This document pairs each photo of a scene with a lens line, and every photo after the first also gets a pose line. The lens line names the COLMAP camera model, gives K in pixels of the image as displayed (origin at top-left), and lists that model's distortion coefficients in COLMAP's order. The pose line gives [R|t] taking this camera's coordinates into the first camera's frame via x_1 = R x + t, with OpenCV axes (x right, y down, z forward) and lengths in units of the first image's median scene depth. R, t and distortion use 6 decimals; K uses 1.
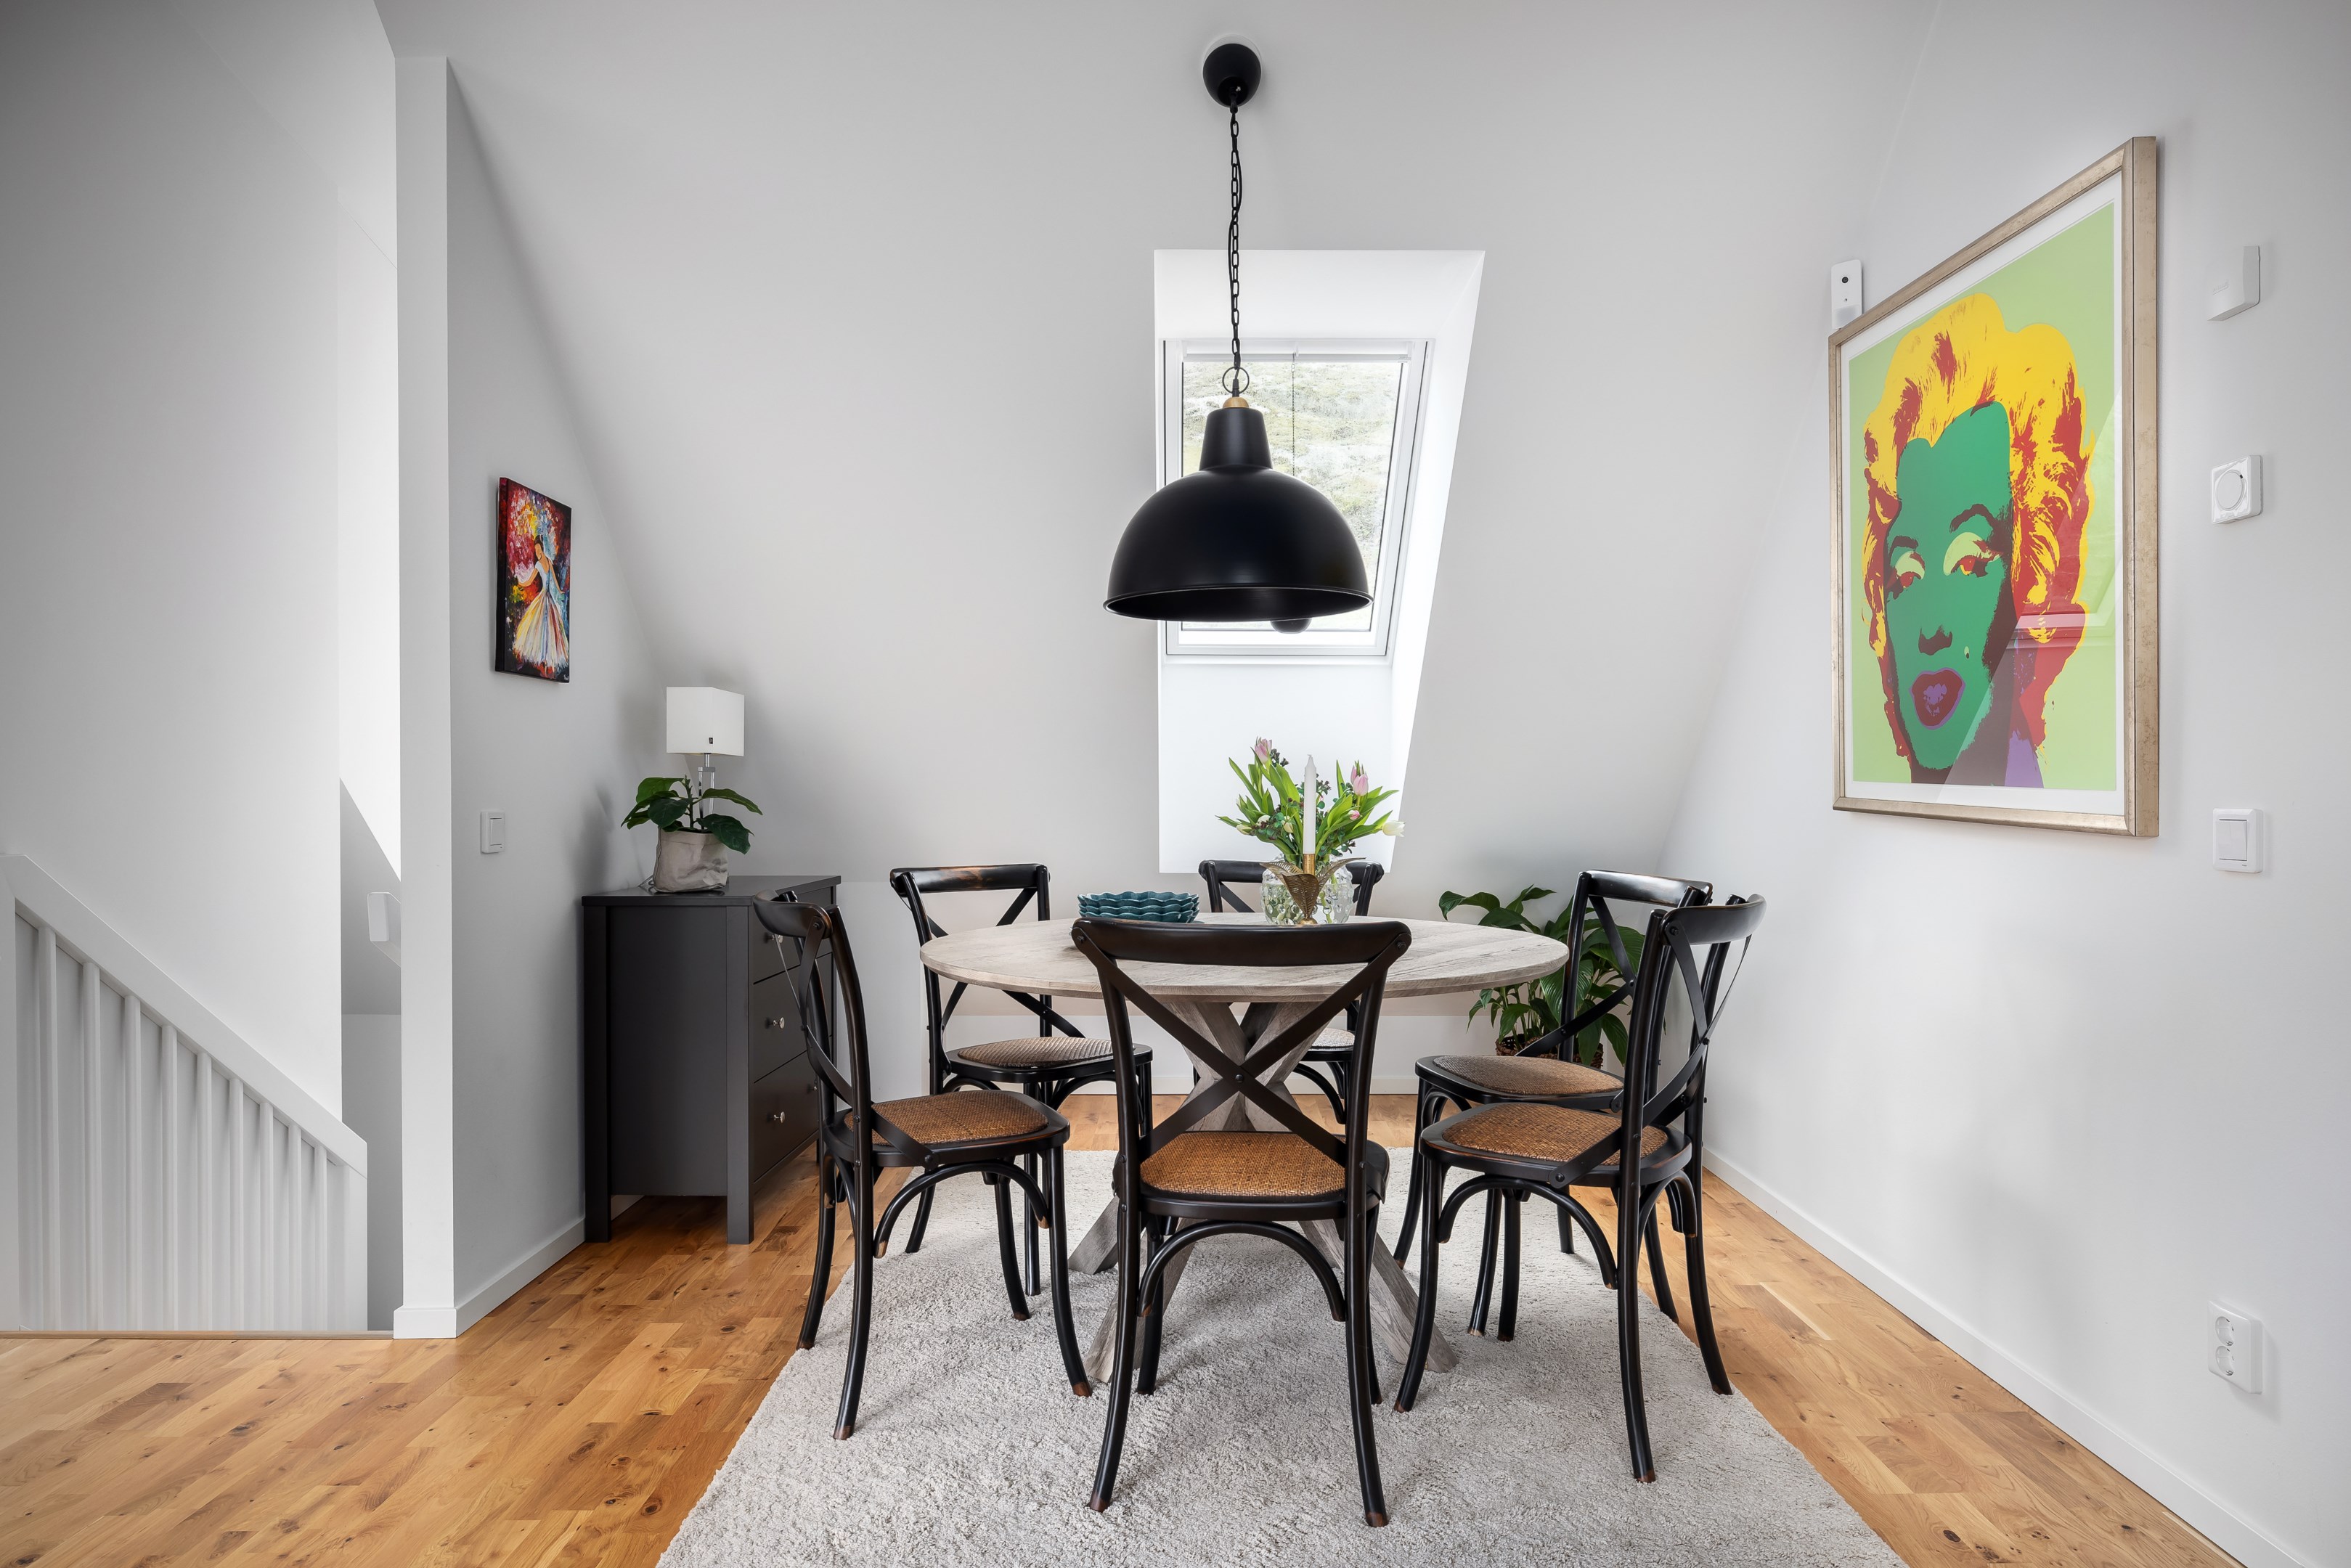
lens RADIAL K [[1480.3, 0, 1175.5], [0, 1480.3, 784.0], [0, 0, 1]] dist [-0.003510, -0.000655]
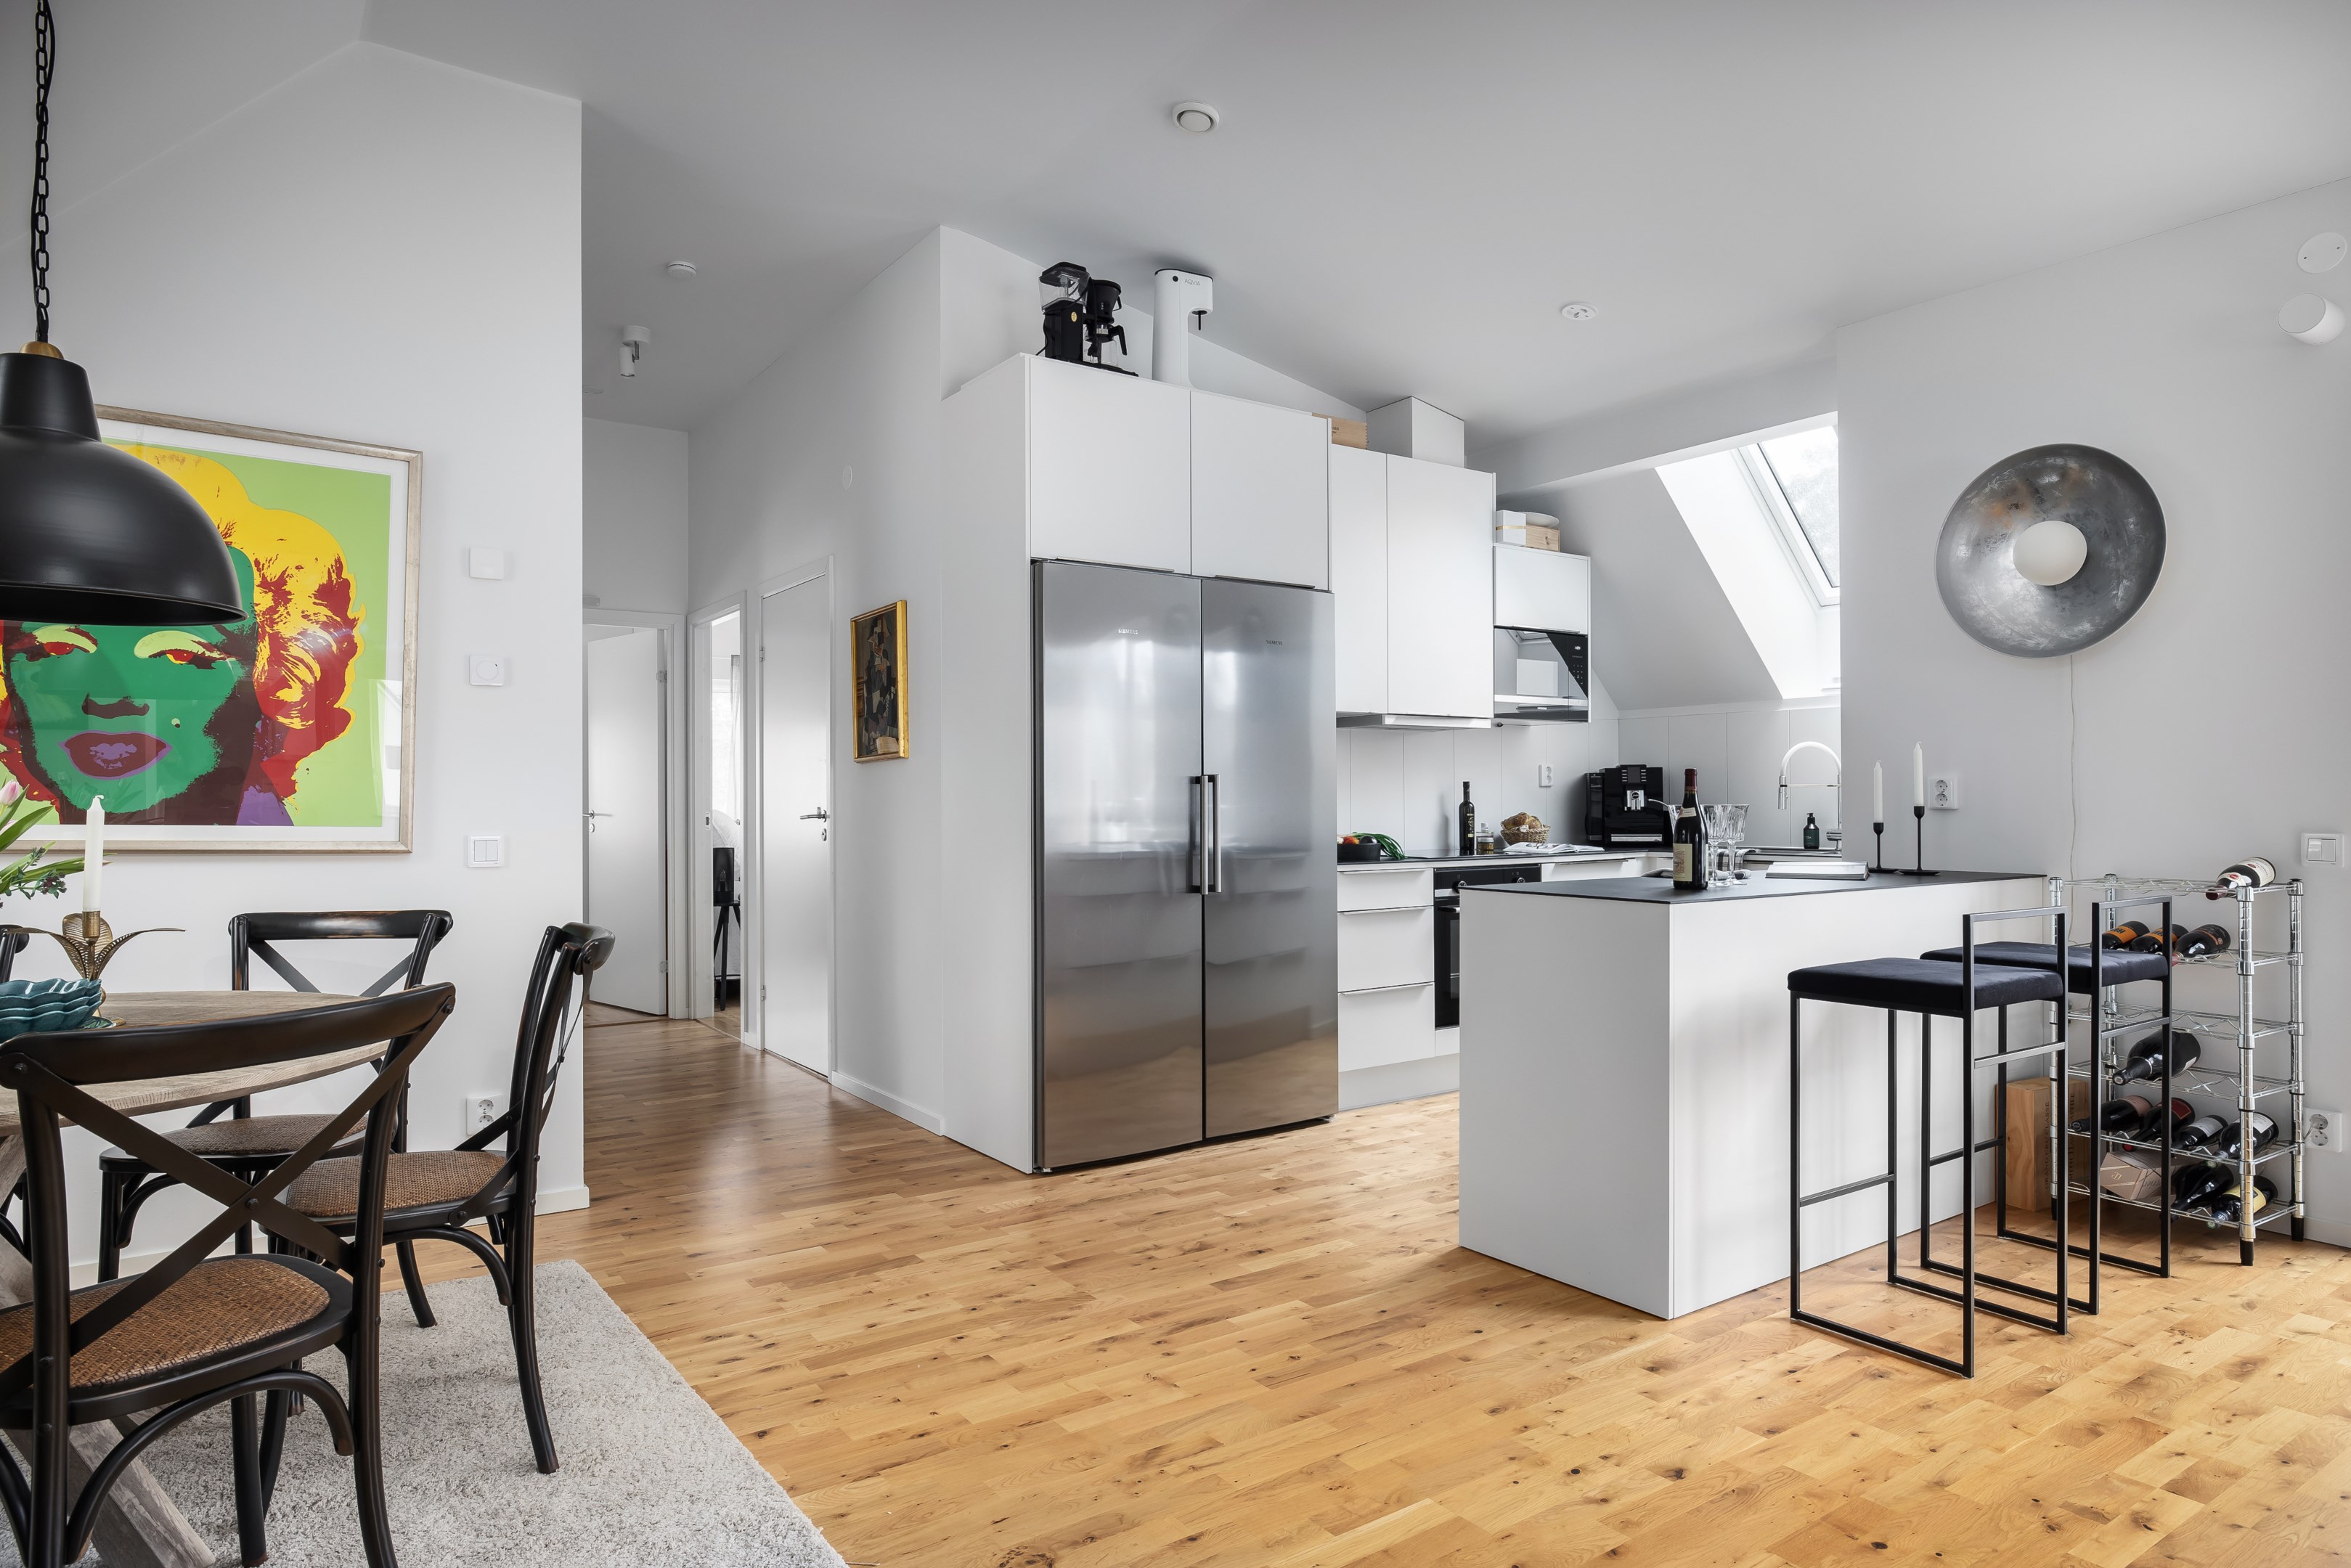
lens RADIAL K [[1370.9, 0, 1174.7], [0, 1370.9, 793.9], [0, 0, 1]] dist [-0.003869, 0.000637]
pose [[-0.577164, 0.011120, 0.816552, -1.018669], [0.004653, 0.999936, -0.010328, -0.010932], [-0.816615, -0.002161, -0.577179, 1.043104]]
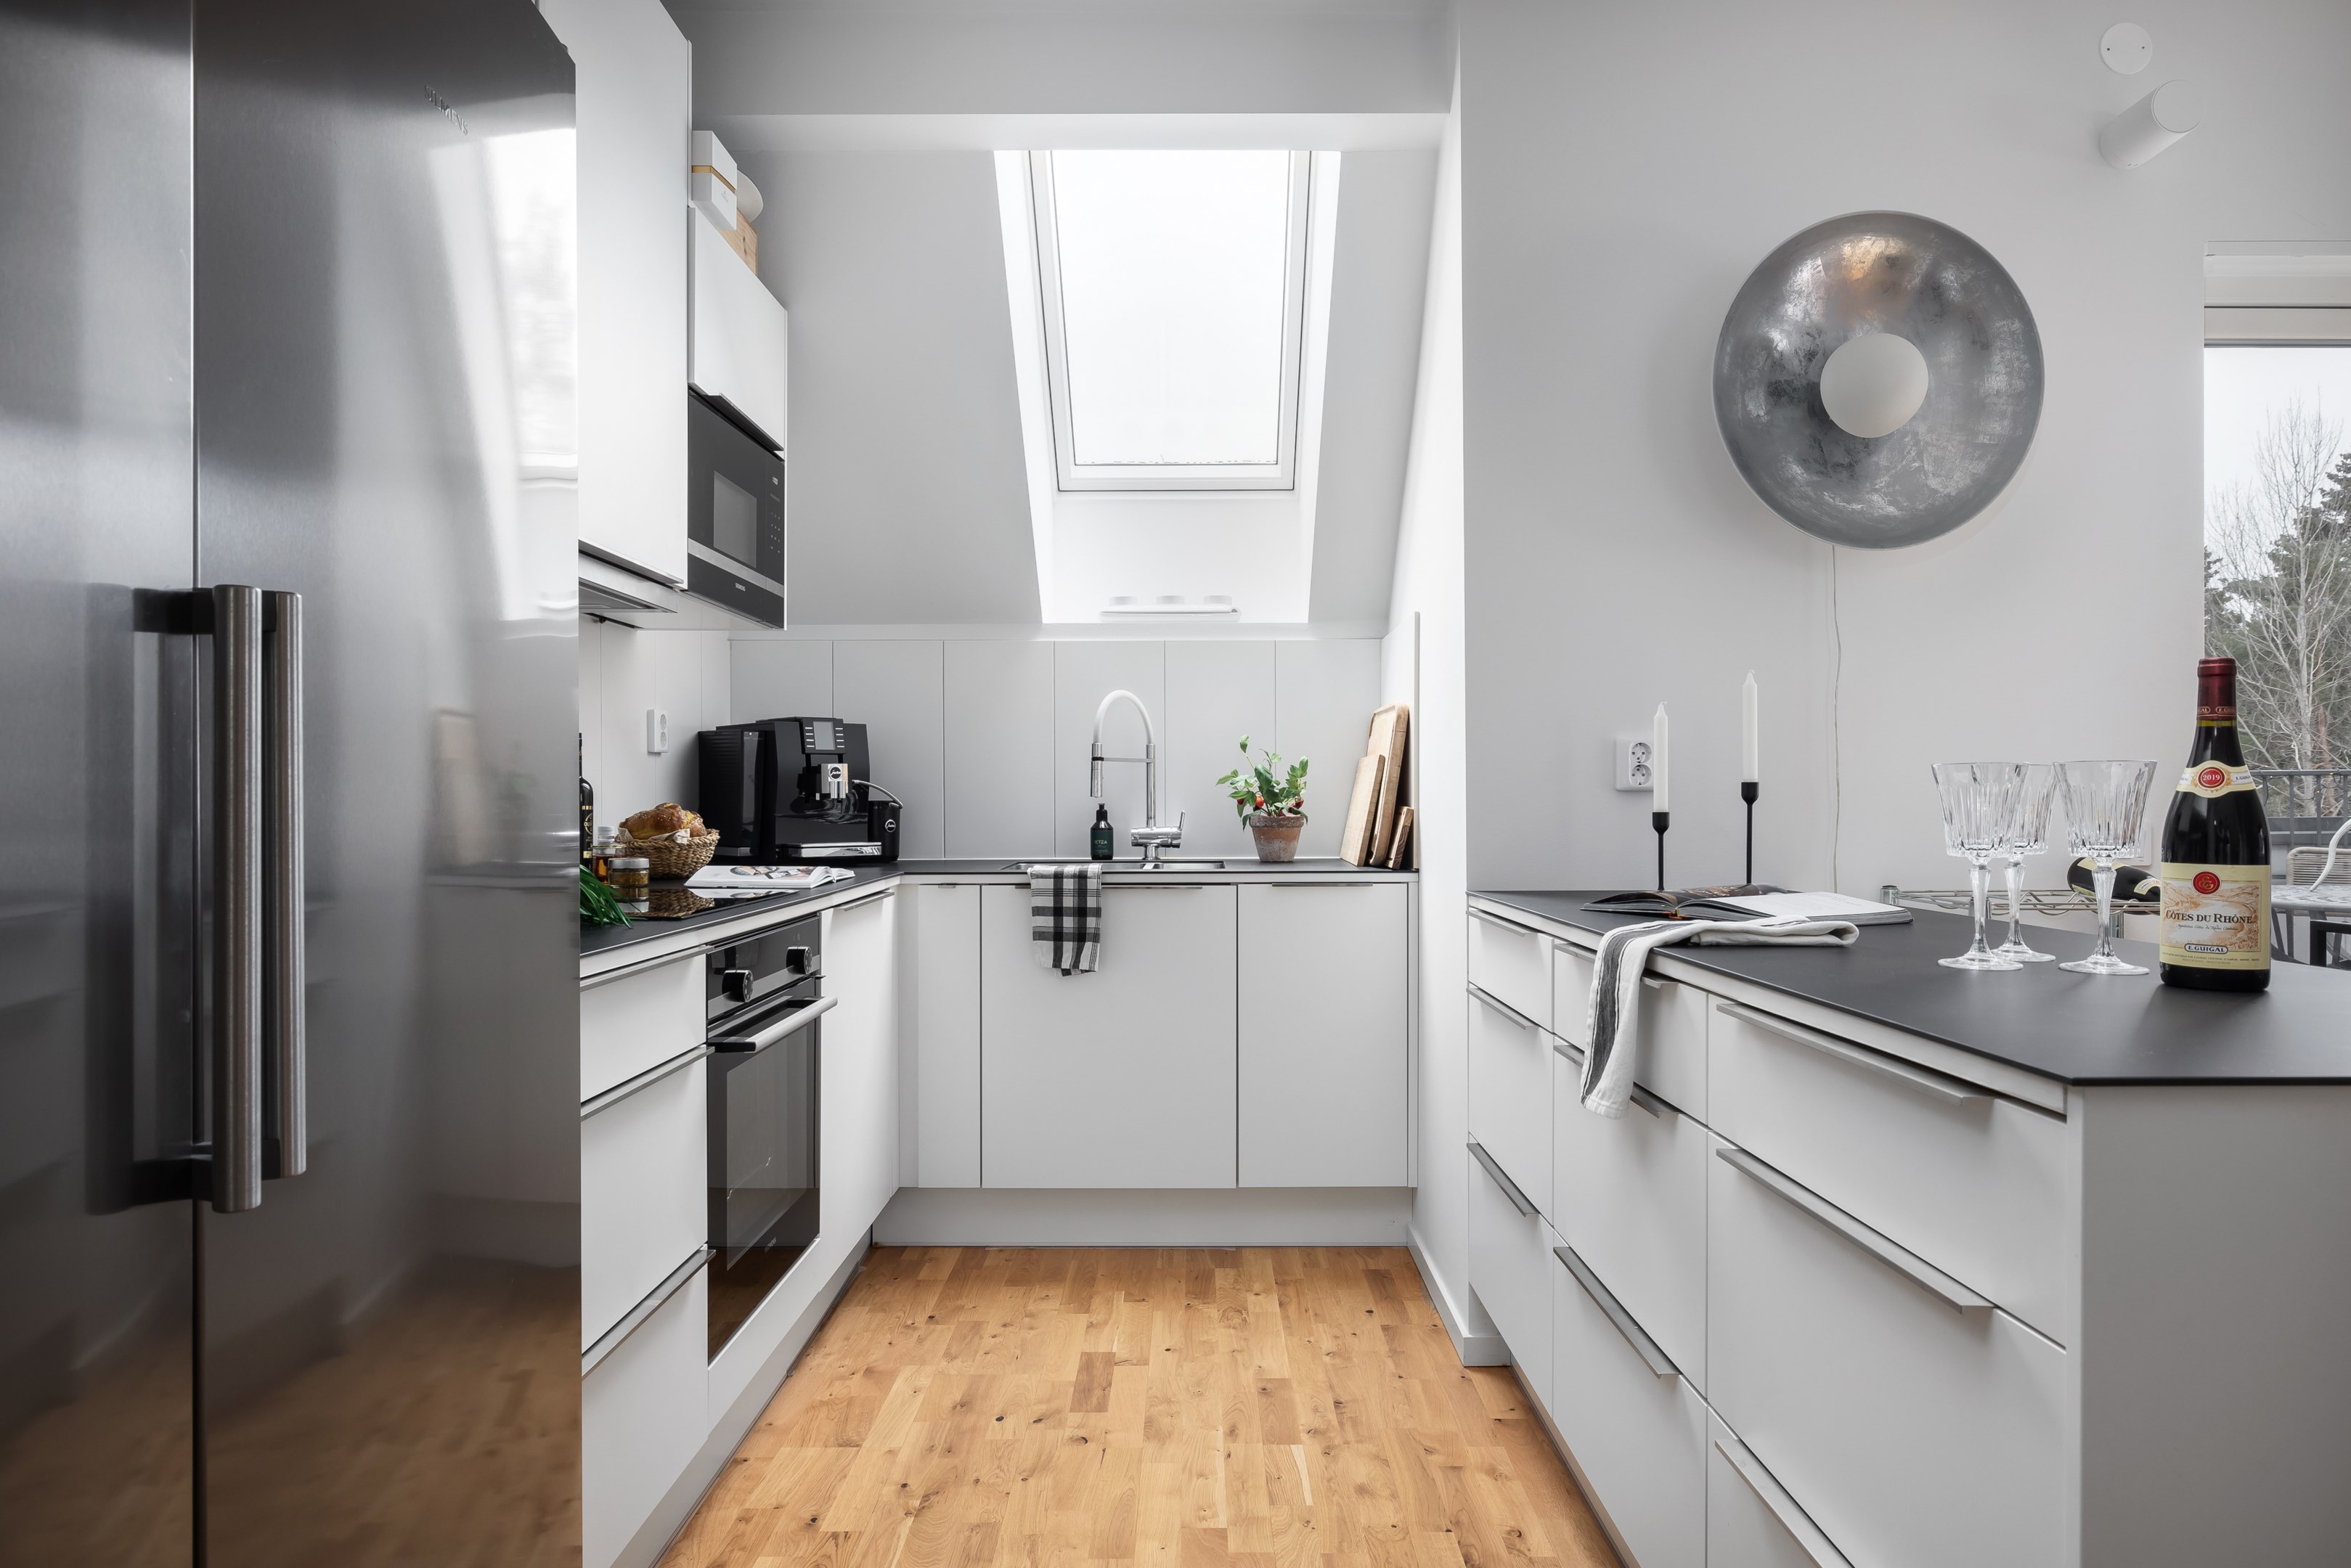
lens RADIAL K [[1403.8, 0, 1206.4], [0, 1403.8, 802.0], [0, 0, 1]] dist [-0.003472, 0.001308]
pose [[-0.999805, 0.006047, -0.018785, 0.137893], [0.006060, 0.999981, -0.000675, 0.002124], [0.018781, -0.000788, -0.999823, 0.362359]]
